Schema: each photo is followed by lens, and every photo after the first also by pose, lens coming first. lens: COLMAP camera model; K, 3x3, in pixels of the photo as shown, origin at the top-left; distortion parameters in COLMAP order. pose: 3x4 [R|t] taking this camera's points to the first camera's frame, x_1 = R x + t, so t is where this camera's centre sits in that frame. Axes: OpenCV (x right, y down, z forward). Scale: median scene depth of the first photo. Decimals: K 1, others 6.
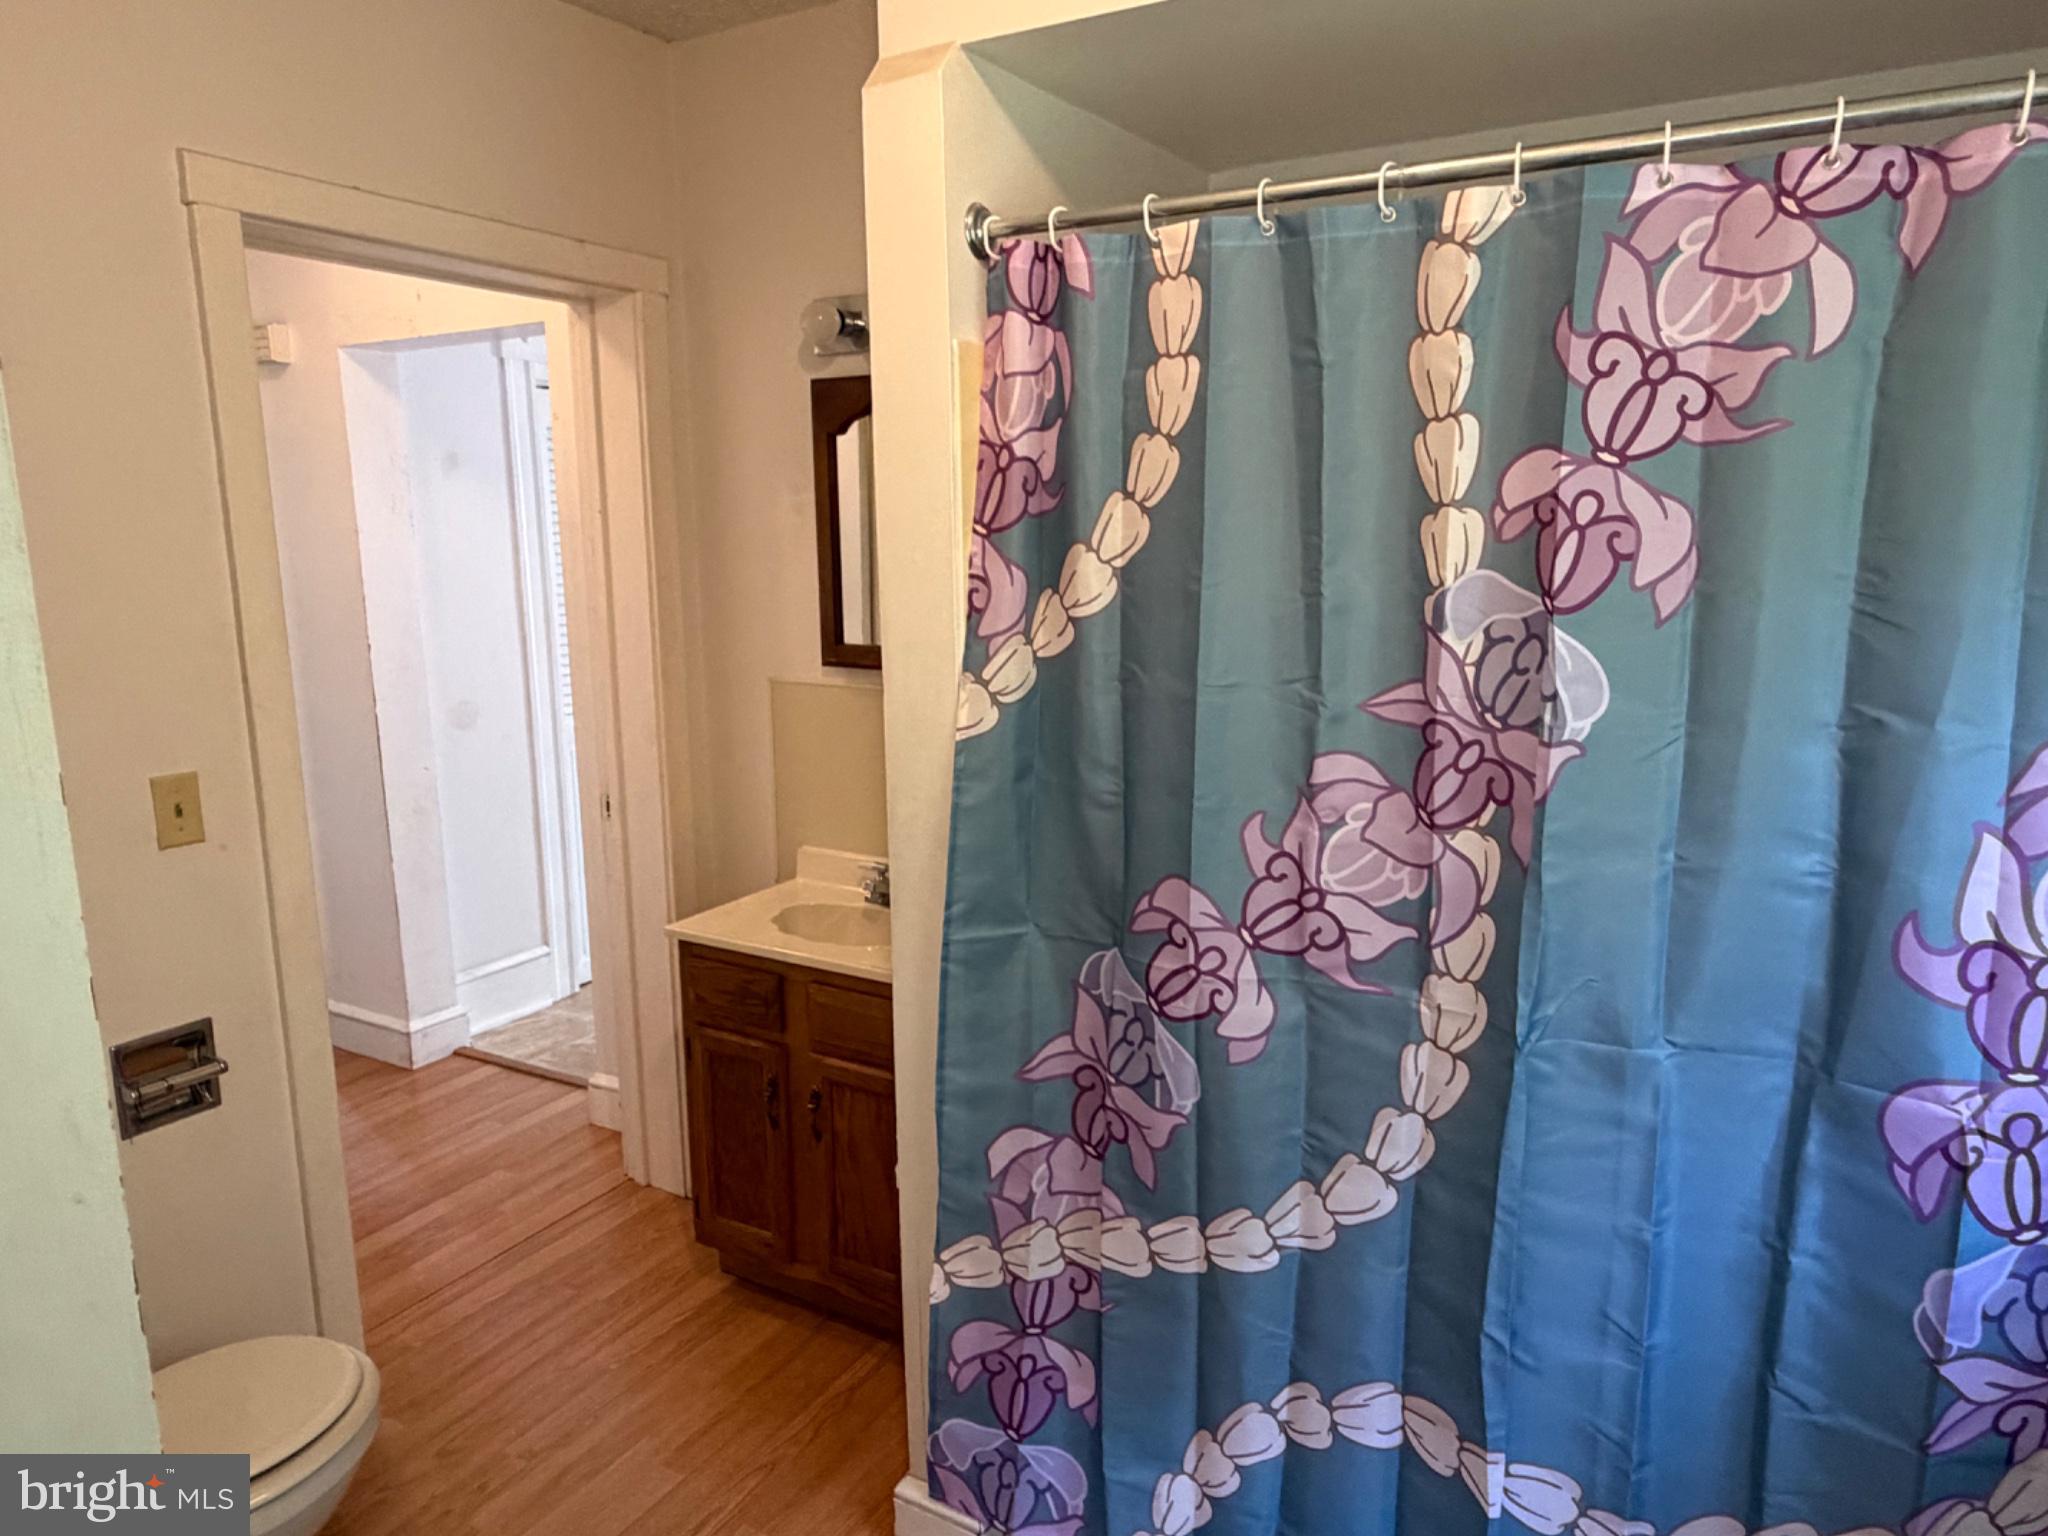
lens RADIAL K [[1332.1, 0, 1021.2], [0, 1332.1, 782.2], [0, 0, 1]] dist [0.002139, -0.001573]
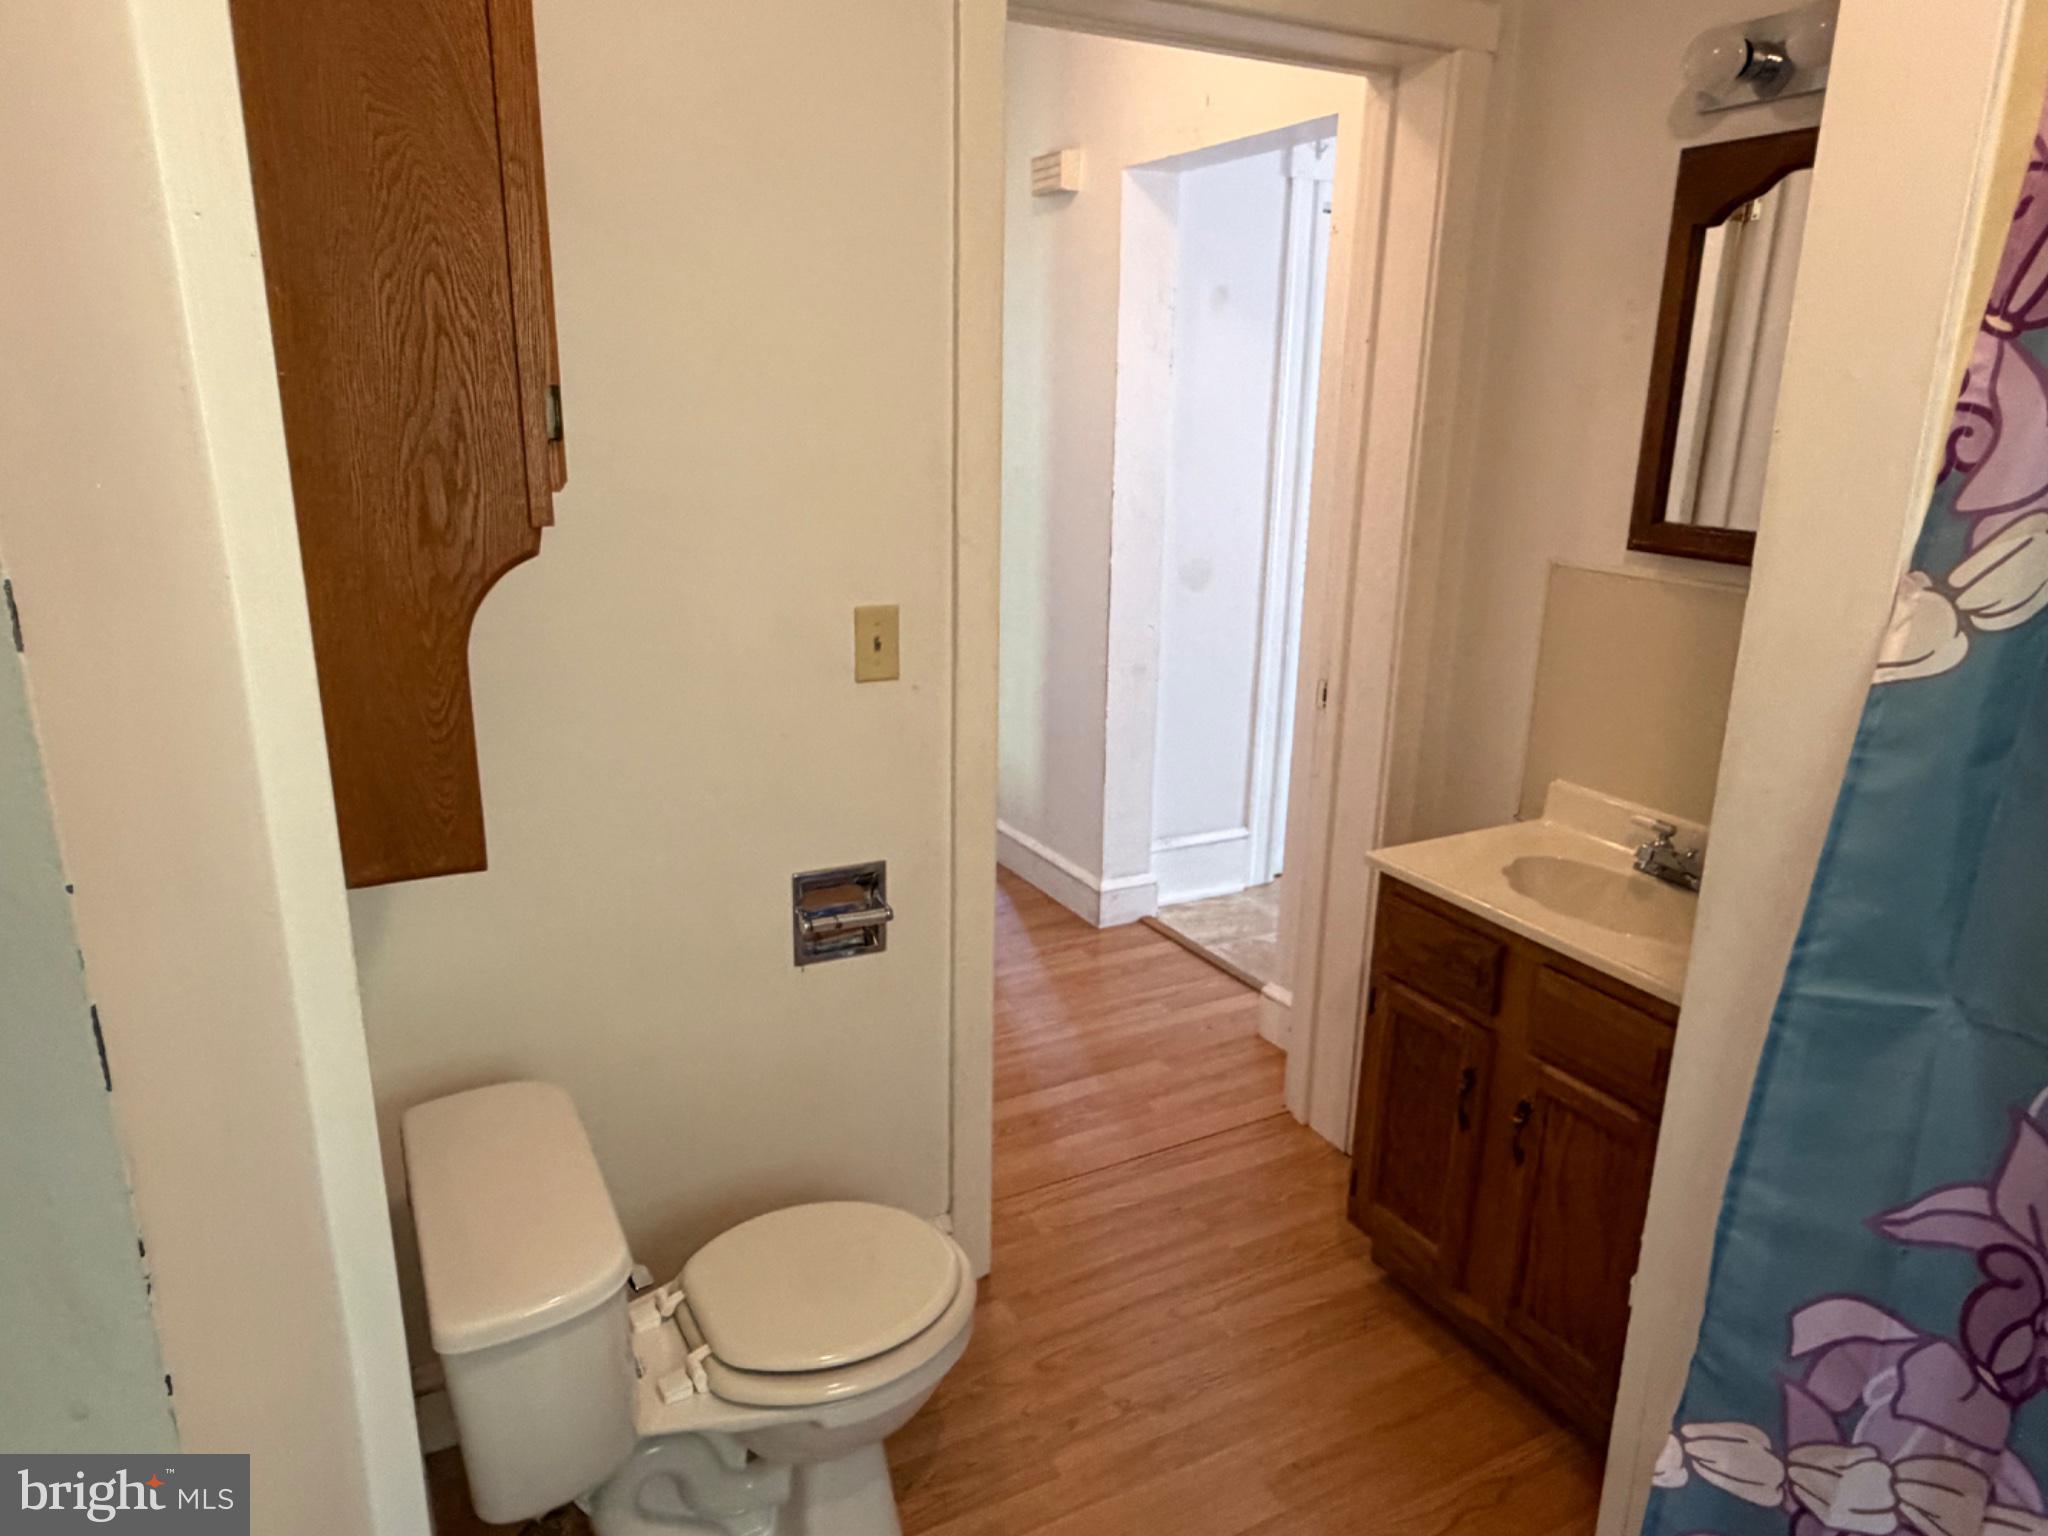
lens RADIAL K [[1332.1, 0, 1007.2], [0, 1332.1, 762.0], [0, 0, 1]] dist [0.002139, -0.001573]
pose [[0.844702, 0.162863, -0.509856, -0.047283], [-0.123809, 0.986201, 0.109901, -0.009742], [0.520720, -0.029709, 0.853211, 0.196368]]
